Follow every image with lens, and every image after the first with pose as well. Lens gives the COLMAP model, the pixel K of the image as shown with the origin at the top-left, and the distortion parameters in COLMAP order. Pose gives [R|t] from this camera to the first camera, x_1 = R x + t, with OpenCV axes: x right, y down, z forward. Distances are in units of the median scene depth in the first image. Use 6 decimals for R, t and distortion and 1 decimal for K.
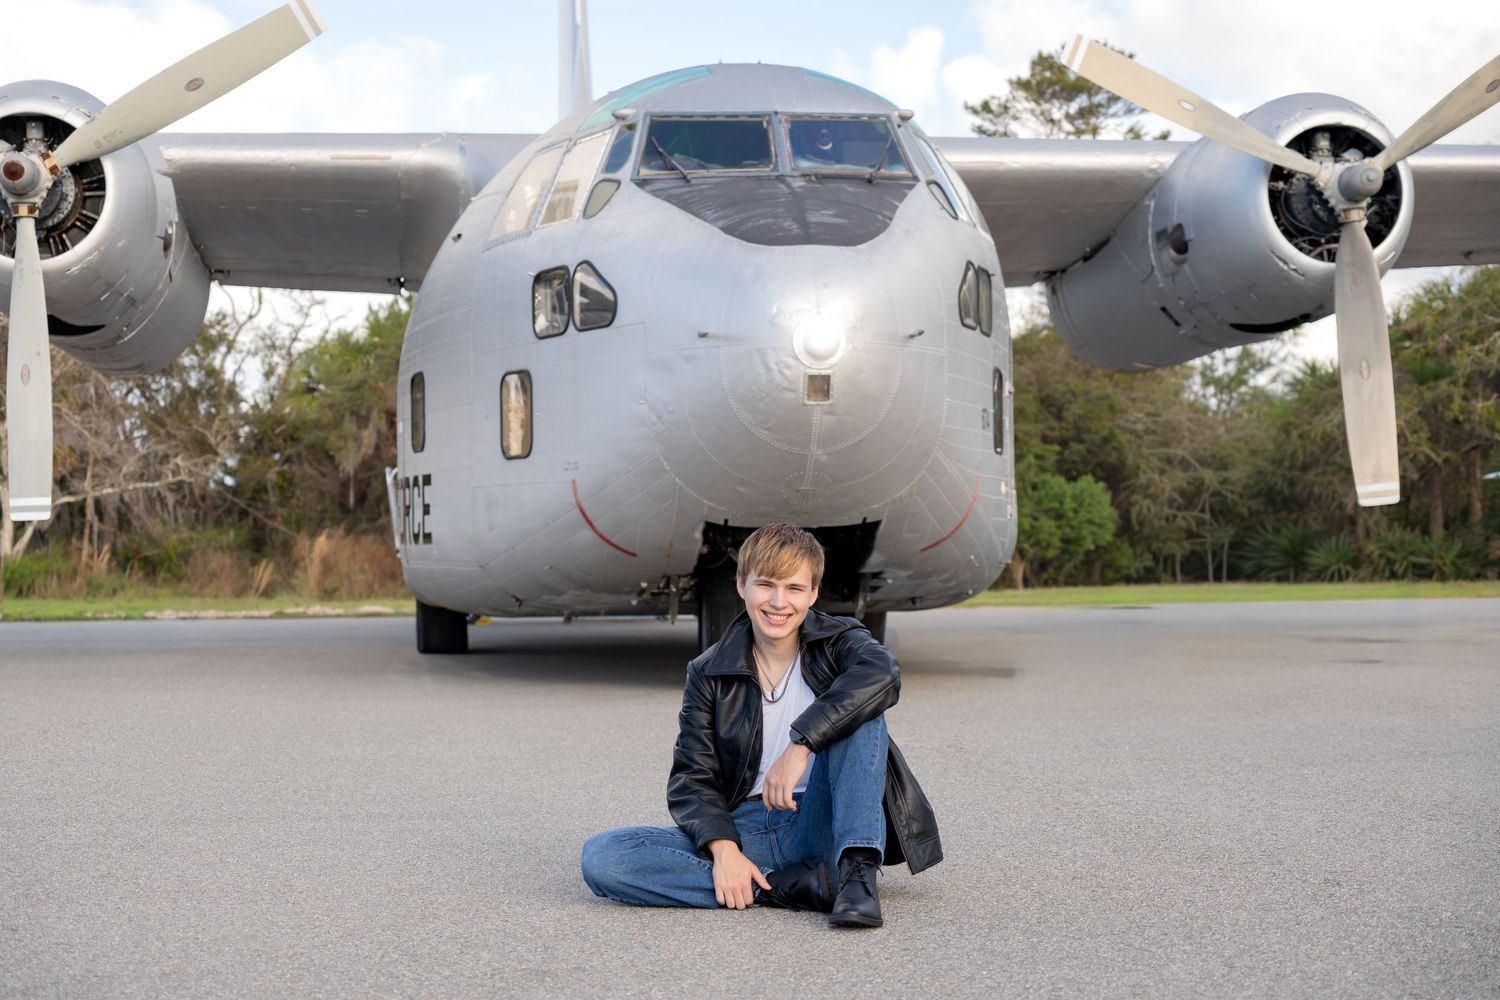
lens RADIAL K [[2525.4, 0, 750.0], [0, 2525.4, 500.0], [0, 0, 1]] dist [0.050630, 0.052735]
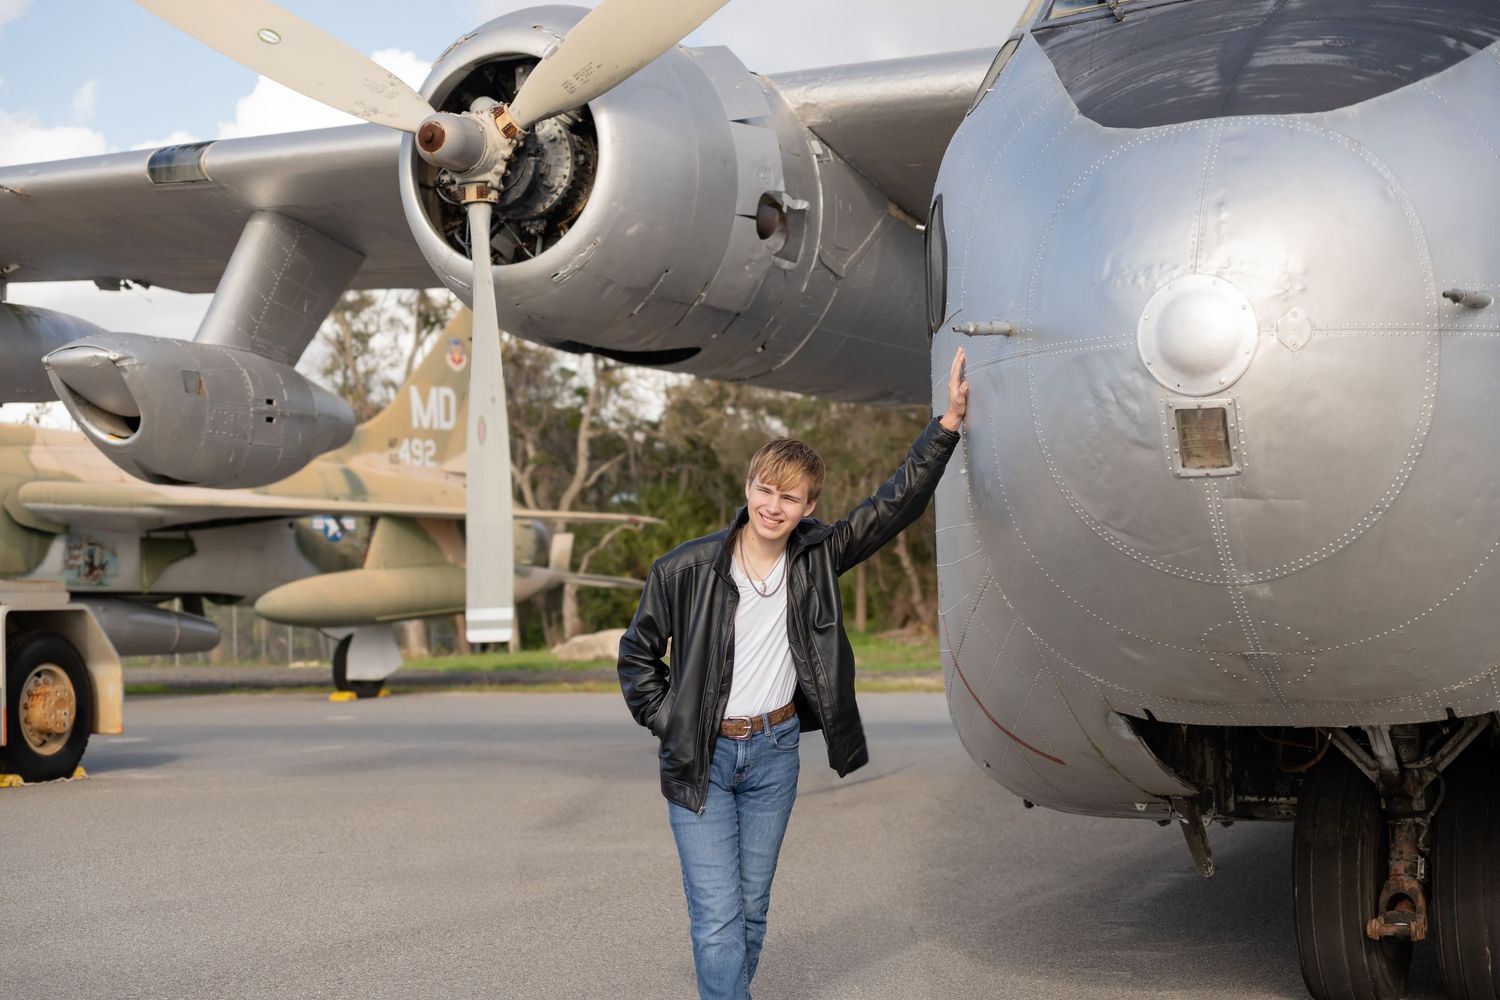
lens RADIAL K [[2646.1, 0, 750.0], [0, 2646.1, 500.0], [0, 0, 1]] dist [0.048794, 0.063552]
pose [[0.863801, -0.025059, -0.503210, 0.130348], [0.025383, 0.999659, -0.006211, -0.022376], [0.503194, -0.007408, 0.864142, 0.383158]]
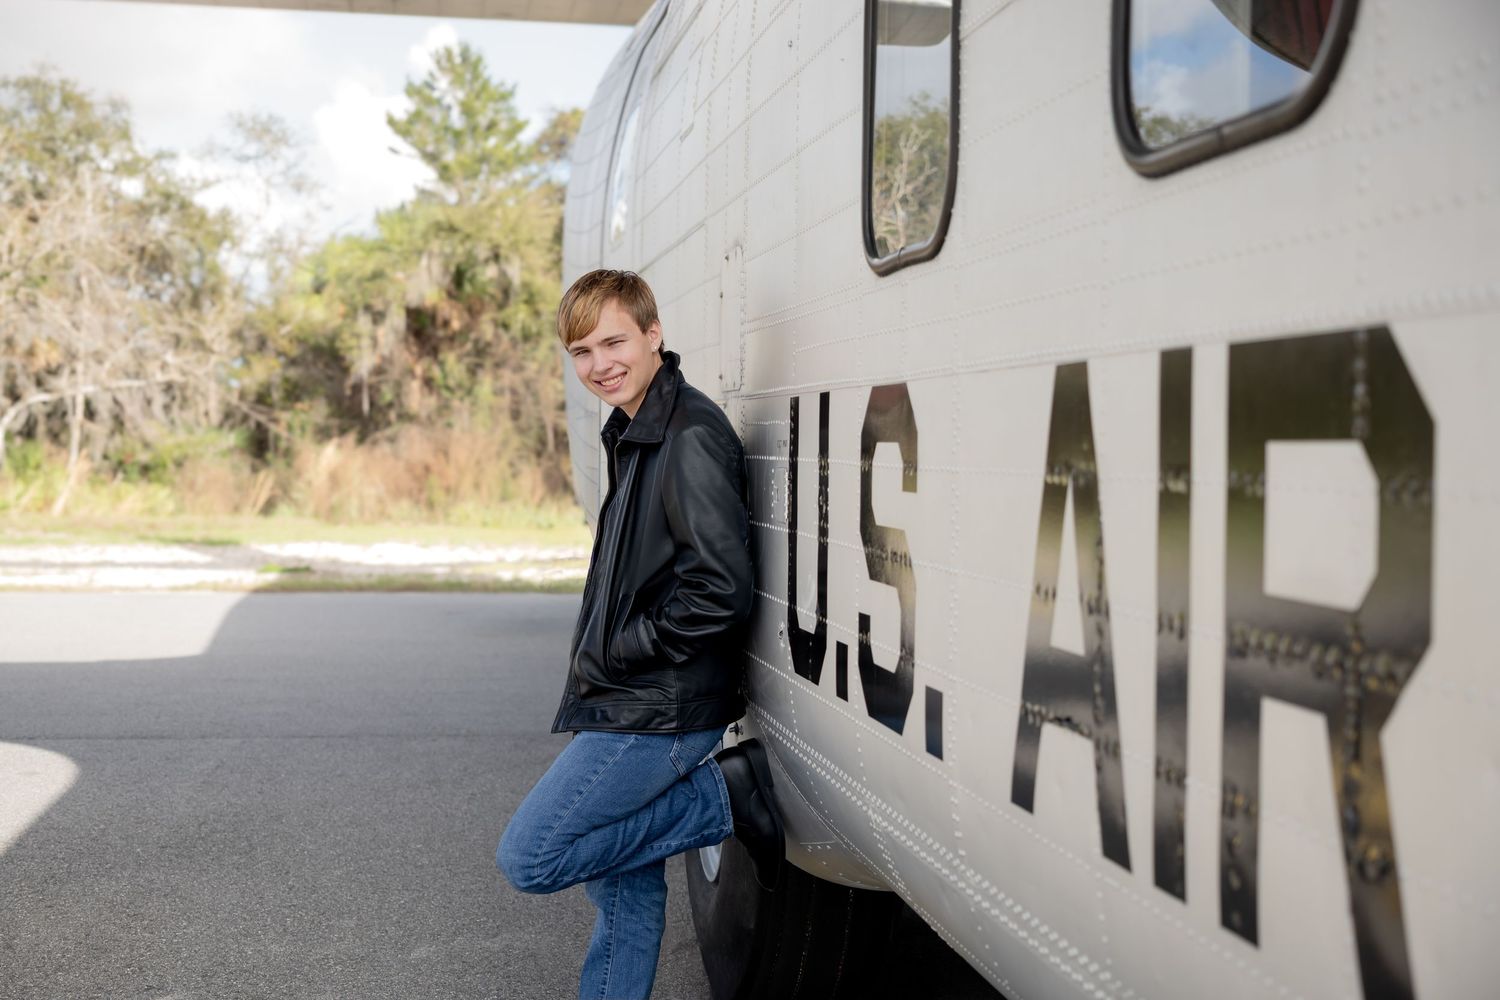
lens RADIAL K [[2035.2, 0, 750.0], [0, 2035.2, 500.0], [0, 0, 1]] dist [0.007837, 0.010930]
pose [[0.998901, 0.023906, 0.040313, -0.171608], [-0.025625, 0.998760, 0.042676, -0.004245], [-0.039243, -0.043662, 0.998275, 0.961033]]
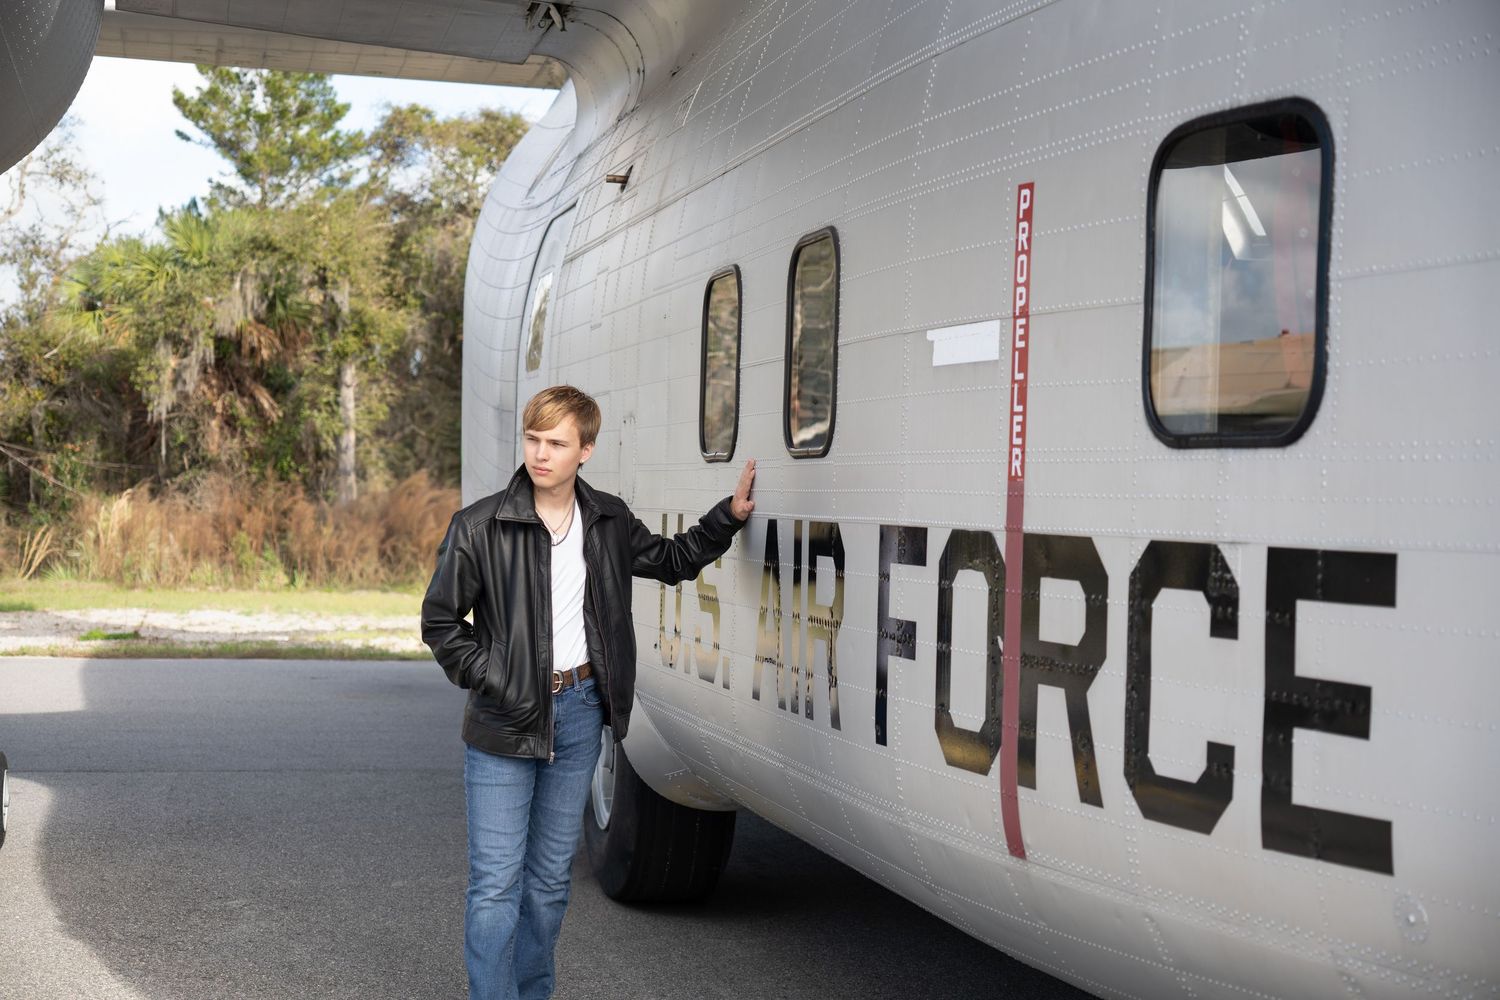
lens RADIAL K [[2589.5, 0, 750.0], [0, 2589.5, 500.0], [0, 0, 1]] dist [0.139709, 0.121910]
pose [[0.994824, 0.038261, 0.094133, -0.187738], [-0.039905, 0.999081, 0.015642, -0.016008], [-0.093448, -0.019317, 0.995437, 0.701625]]
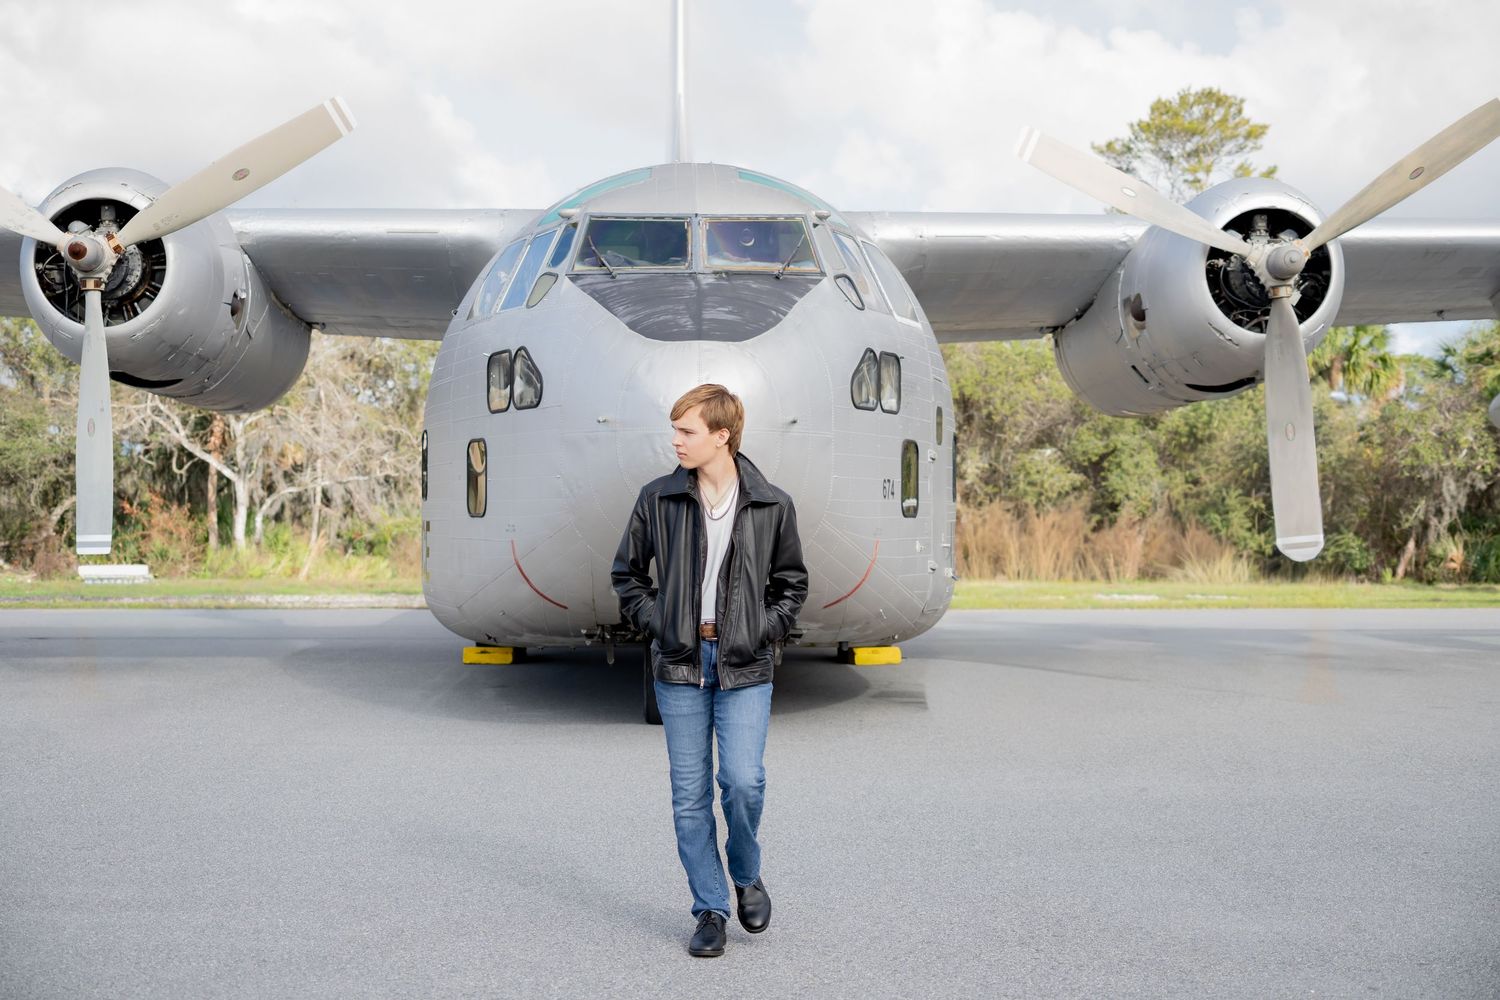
lens RADIAL K [[2216.0, 0, 750.0], [0, 2216.0, 500.0], [0, 0, 1]] dist [0.018249, 0.595529]
pose [[0.996332, 0.013823, -0.084447, 0.090318], [-0.013078, 0.999871, 0.009373, -0.027837], [0.084565, -0.008234, 0.996384, 0.017654]]
